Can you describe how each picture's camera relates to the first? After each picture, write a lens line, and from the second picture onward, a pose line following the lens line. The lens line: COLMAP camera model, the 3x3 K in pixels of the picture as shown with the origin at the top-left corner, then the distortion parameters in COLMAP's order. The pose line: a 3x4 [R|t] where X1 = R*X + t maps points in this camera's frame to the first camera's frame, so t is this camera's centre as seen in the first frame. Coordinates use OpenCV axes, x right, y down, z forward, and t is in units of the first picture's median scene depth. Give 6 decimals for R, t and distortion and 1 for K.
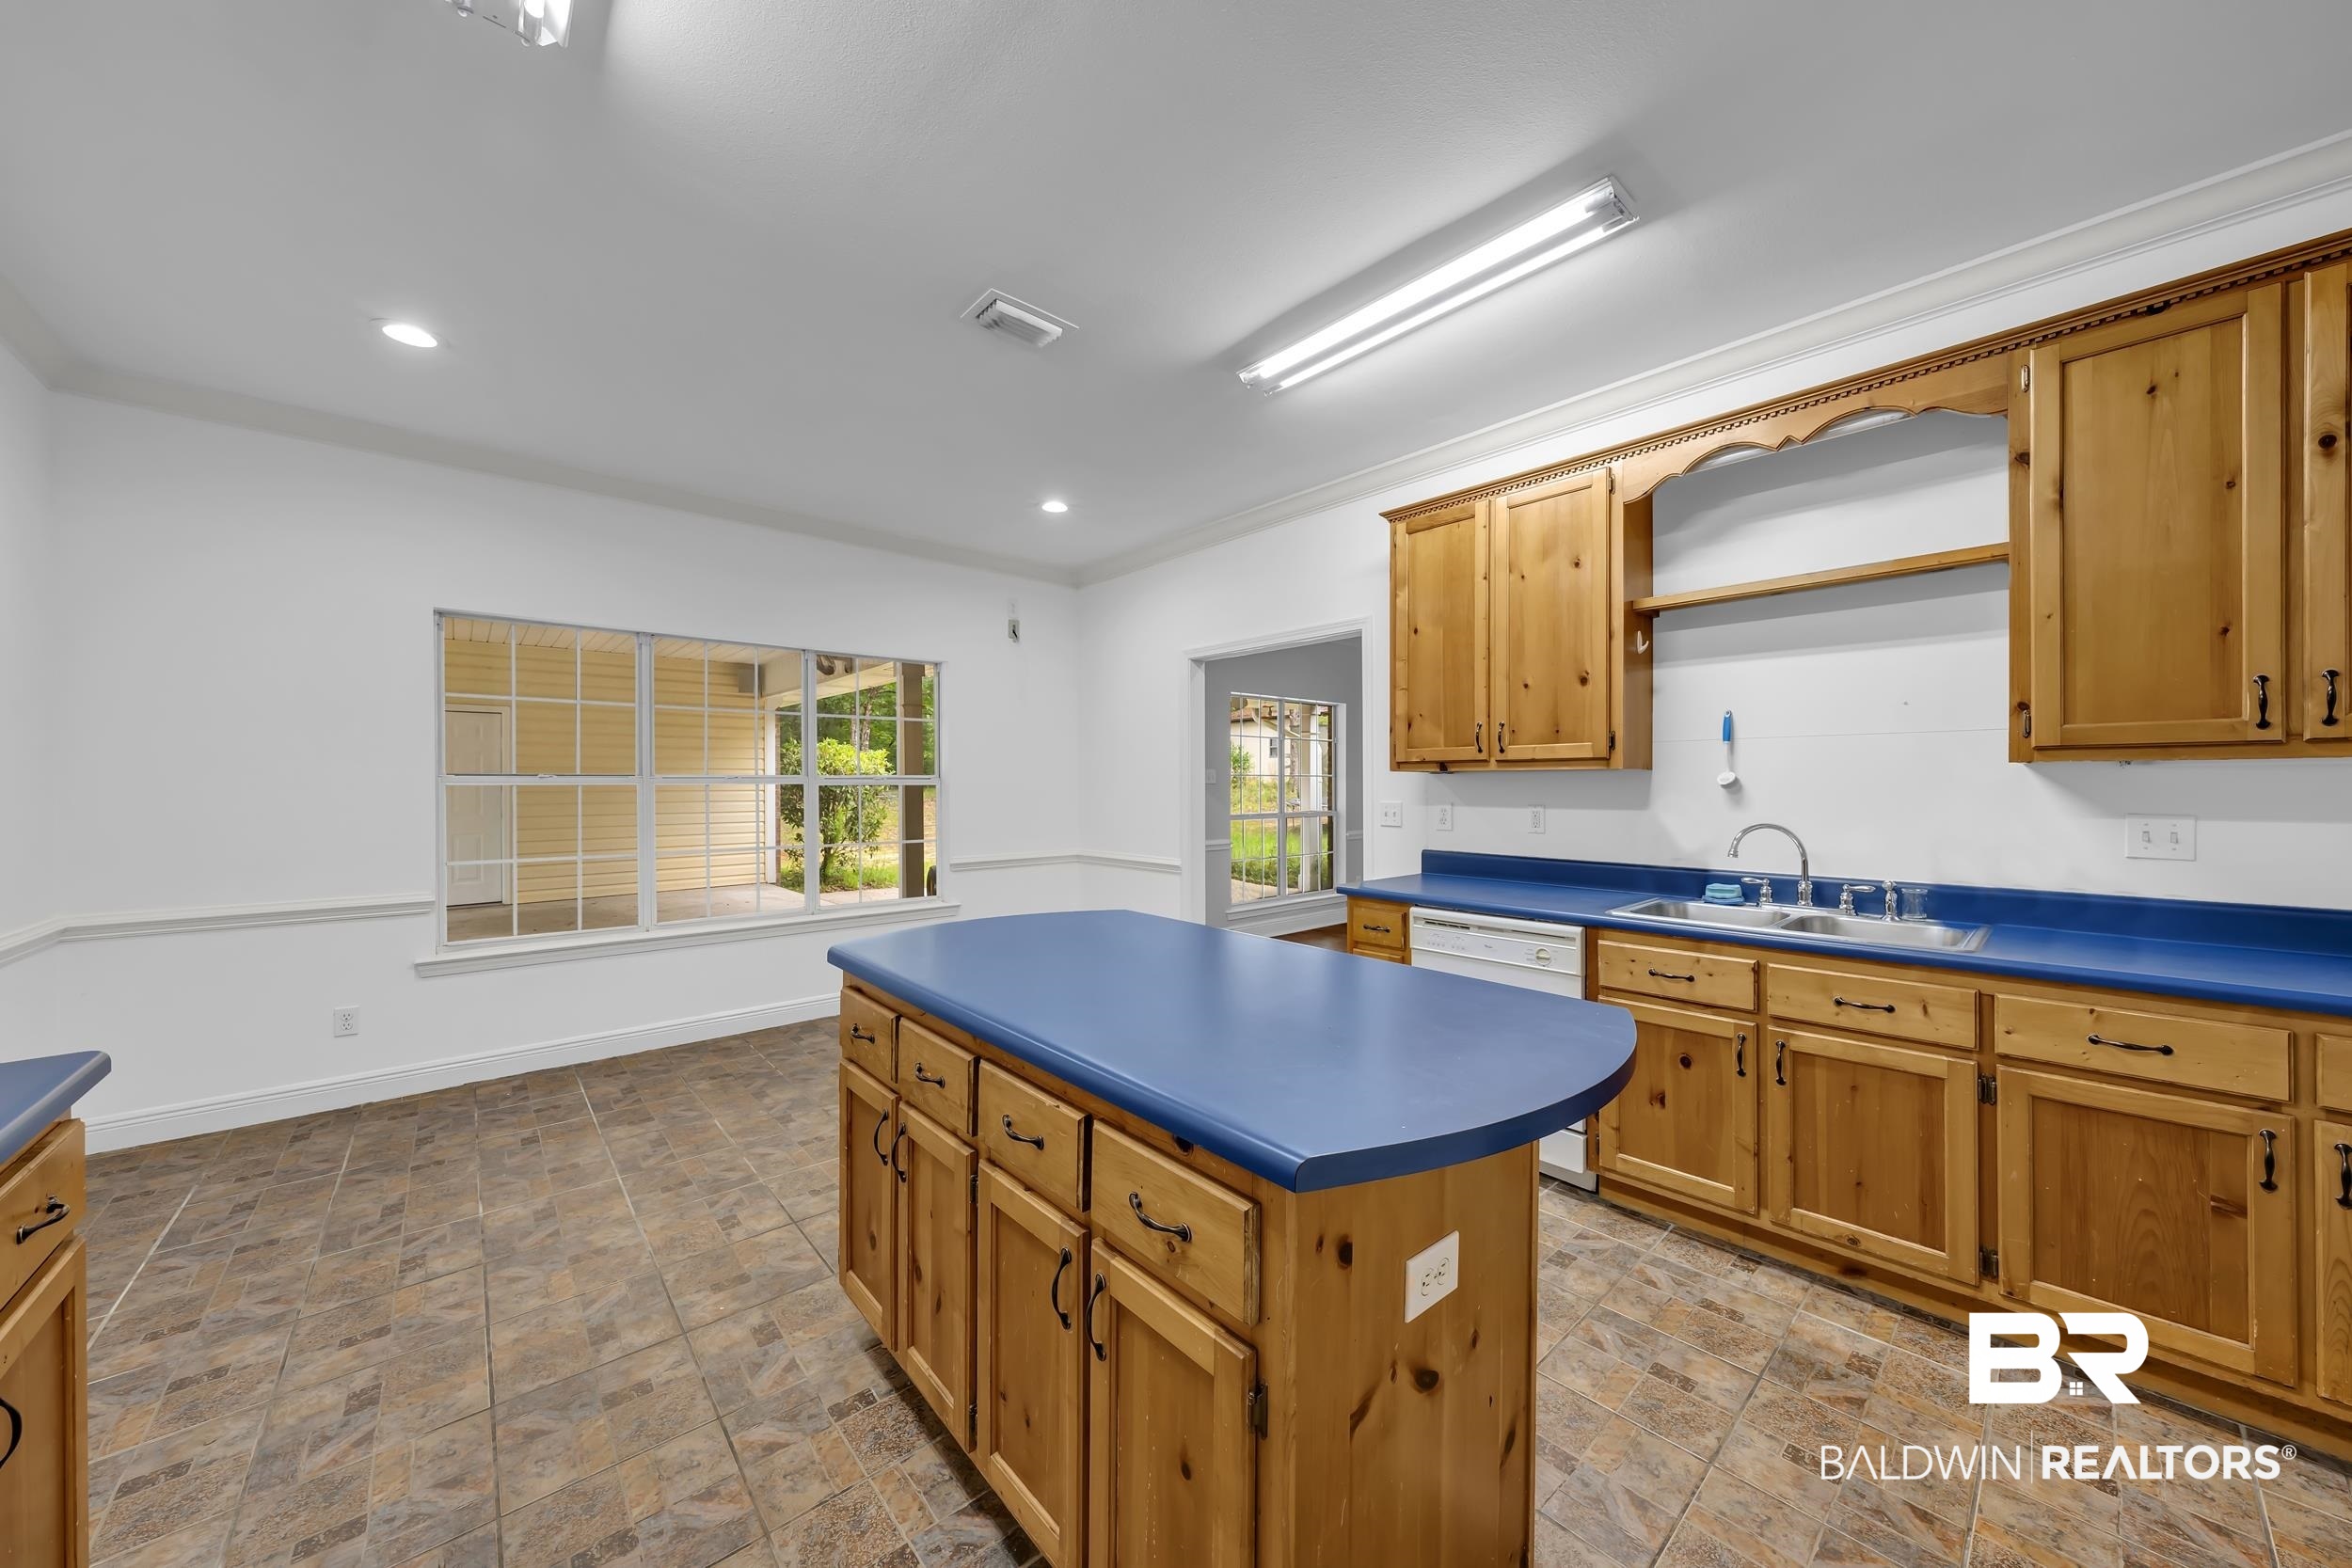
lens RADIAL K [[828.8, 0, 1200.3], [0, 828.8, 787.3], [0, 0, 1]] dist [-0.000445, 0.000197]
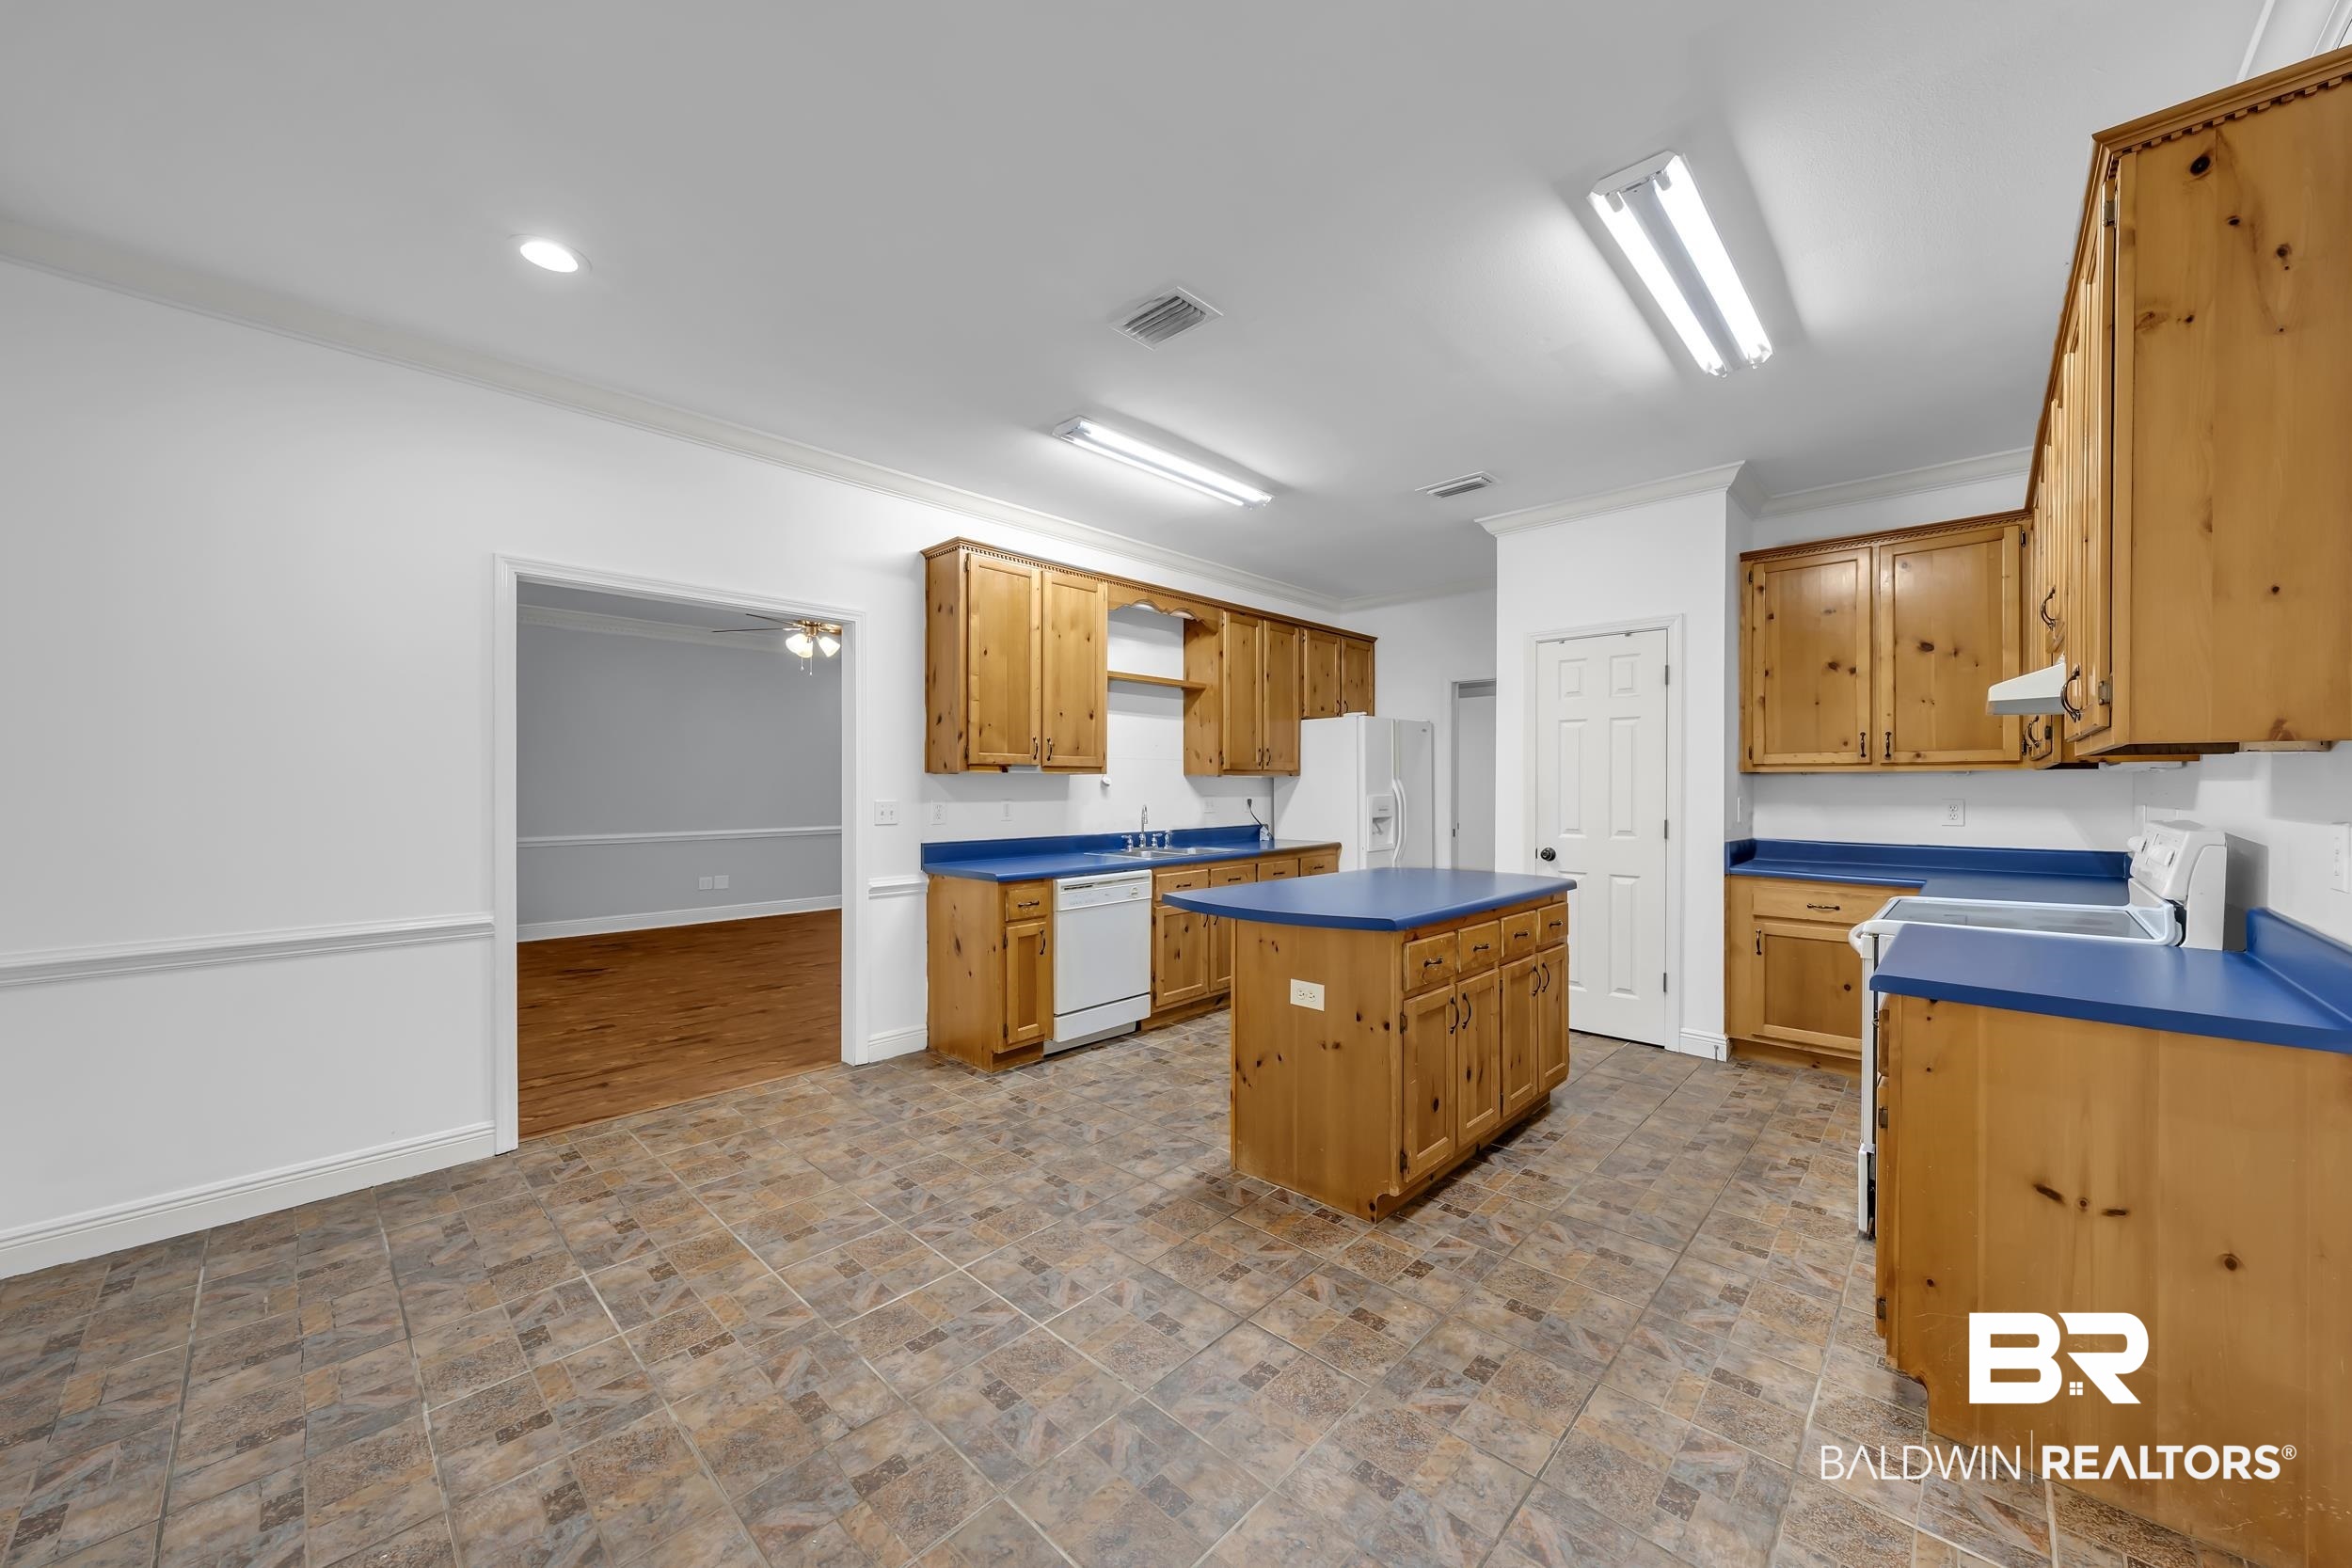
lens RADIAL K [[828.8, 0, 1200.3], [0, 828.8, 787.3], [0, 0, 1]] dist [-0.000445, 0.000197]
pose [[-0.088461, -0.000612, 0.996079, -1.322817], [0.000605, 1.000000, 0.000668, 0.002489], [-0.996079, 0.000661, -0.088461, 1.140197]]
